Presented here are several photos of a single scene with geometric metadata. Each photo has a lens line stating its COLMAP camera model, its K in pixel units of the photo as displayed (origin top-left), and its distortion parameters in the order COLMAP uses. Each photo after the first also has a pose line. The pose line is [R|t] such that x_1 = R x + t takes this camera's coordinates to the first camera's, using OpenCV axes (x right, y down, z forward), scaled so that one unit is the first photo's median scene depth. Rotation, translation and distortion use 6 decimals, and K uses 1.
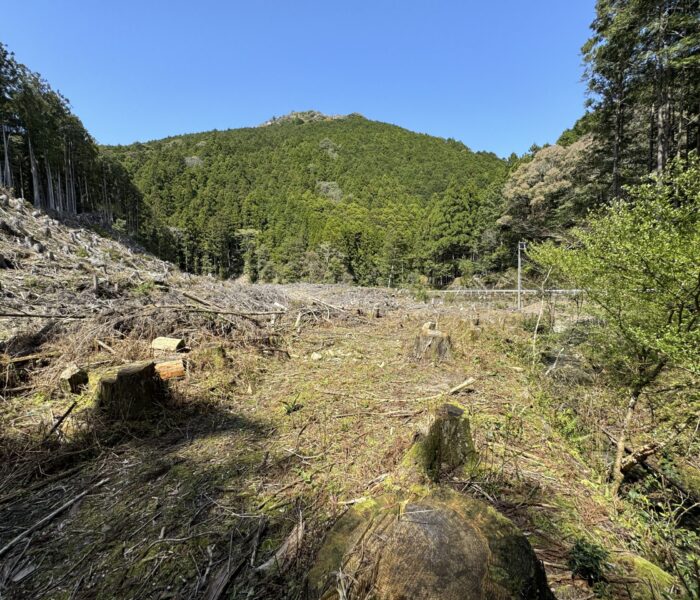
lens RADIAL K [[316.3, 0, 350.0], [0, 316.3, 300.0], [0, 0, 1]] dist [-0.002287, -0.000488]
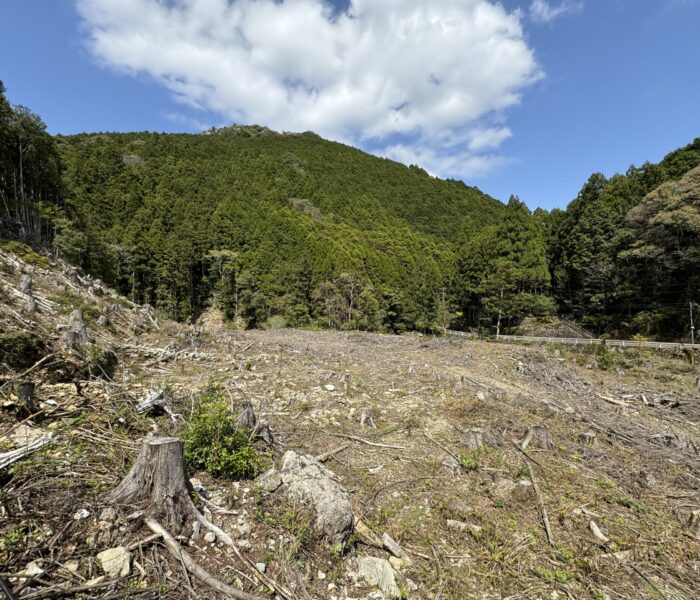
lens RADIAL K [[316.3, 0, 350.0], [0, 316.3, 300.0], [0, 0, 1]] dist [-0.002287, -0.000488]
pose [[0.975774, -0.006987, 0.218668, -0.184047], [0.021926, 0.997581, -0.065966, -0.045963], [-0.217678, 0.069163, 0.973567, 0.192562]]
